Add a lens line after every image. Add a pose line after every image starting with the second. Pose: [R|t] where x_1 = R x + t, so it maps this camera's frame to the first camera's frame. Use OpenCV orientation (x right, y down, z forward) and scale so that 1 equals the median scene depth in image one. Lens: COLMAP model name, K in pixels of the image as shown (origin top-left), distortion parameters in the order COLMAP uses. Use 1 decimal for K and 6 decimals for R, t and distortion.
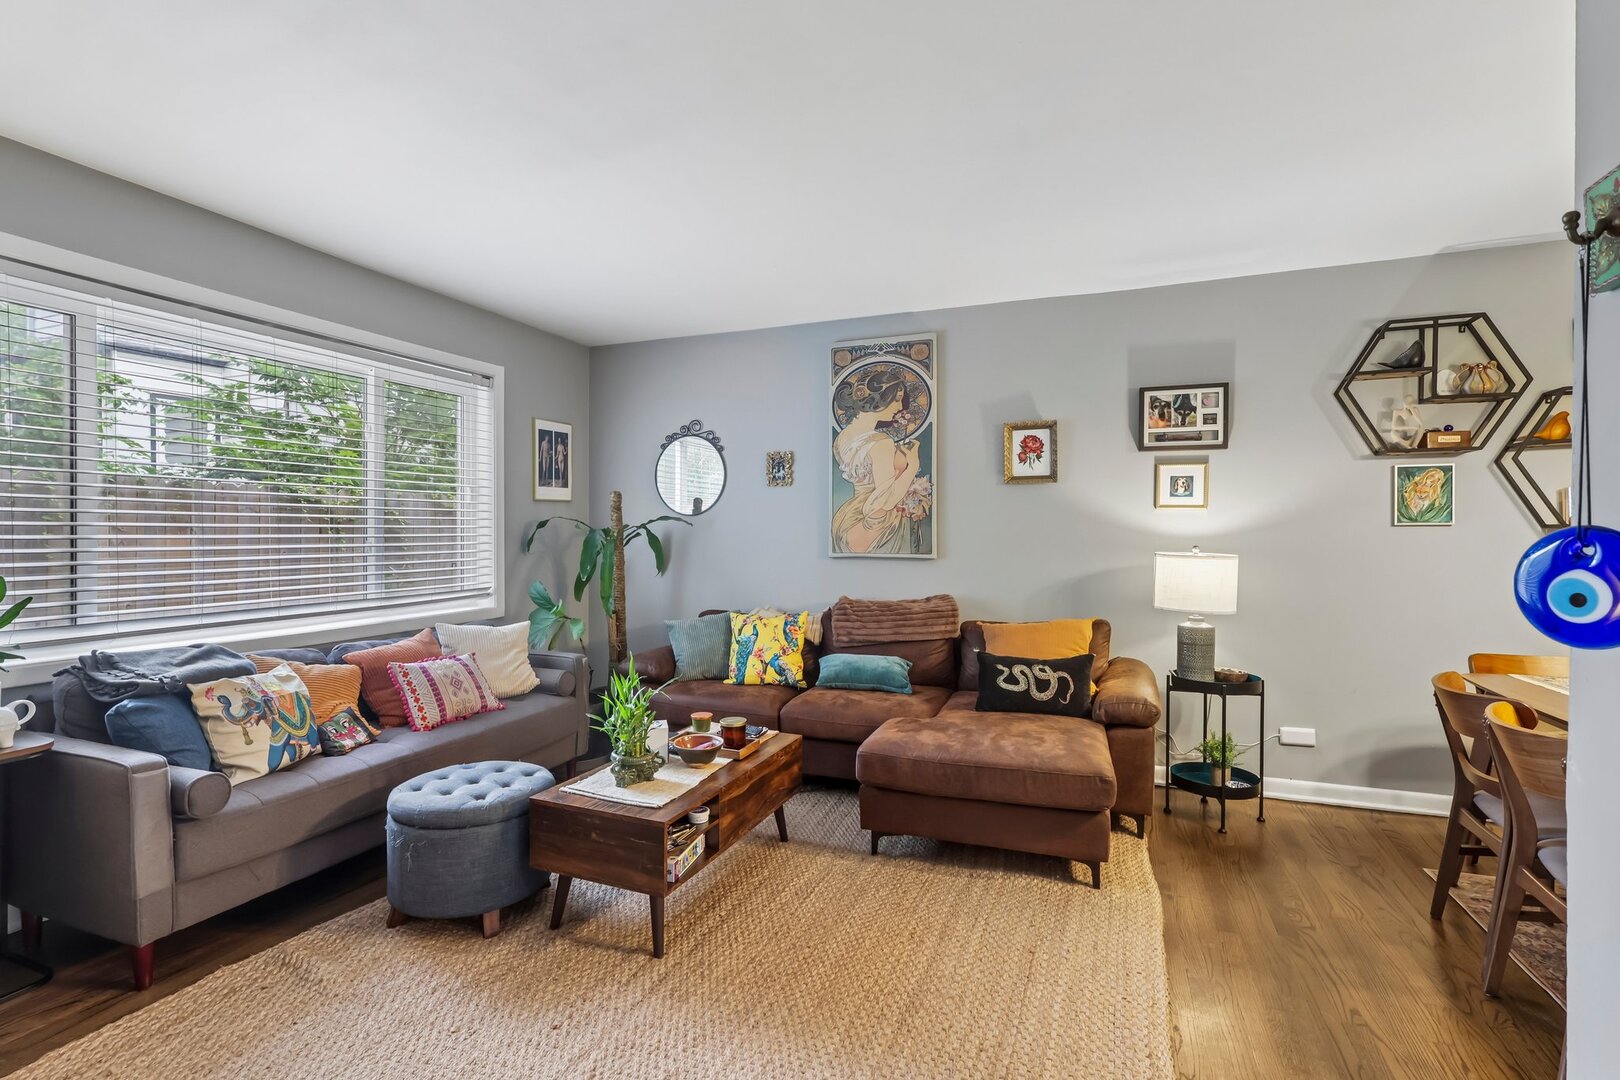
lens RADIAL K [[757.4, 0, 810.0], [0, 757.4, 540.0], [0, 0, 1]] dist [0.000310, 0.000311]
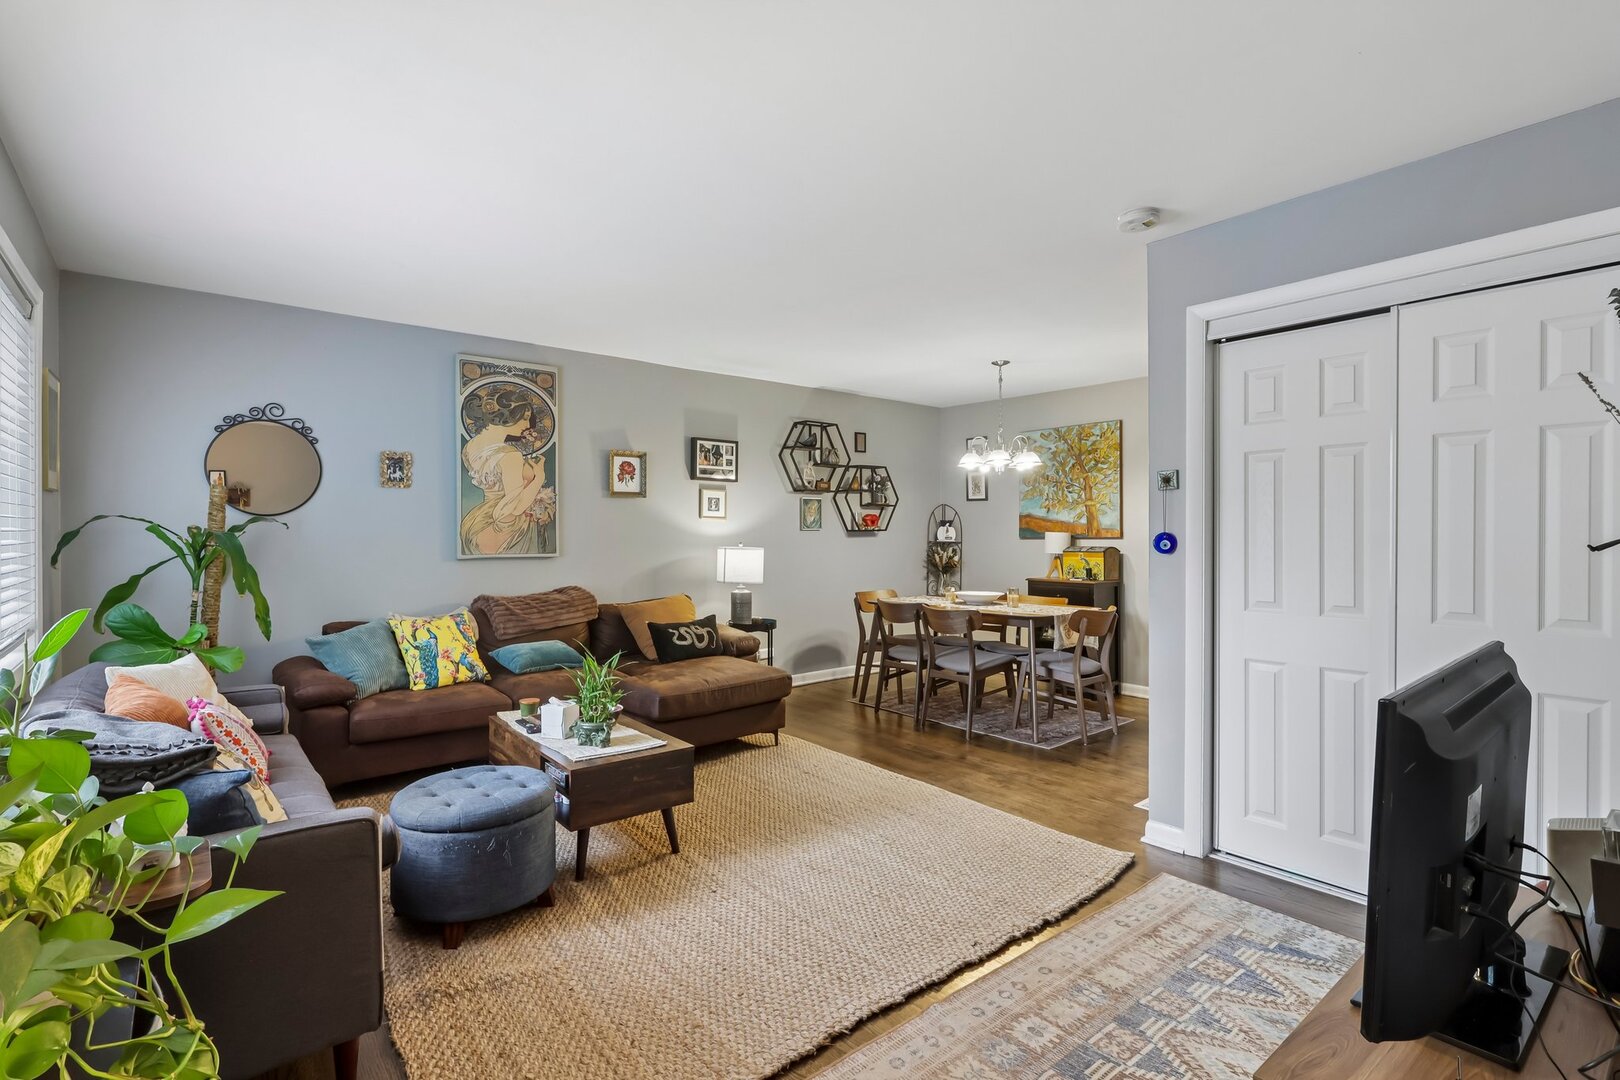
lens RADIAL K [[757.4, 0, 810.0], [0, 757.4, 540.0], [0, 0, 1]] dist [0.000310, 0.000311]
pose [[0.479147, -0.010154, 0.877676, -0.730420], [0.010956, 0.999924, 0.005587, -0.004460], [-0.877667, 0.006939, 0.479222, 0.085152]]
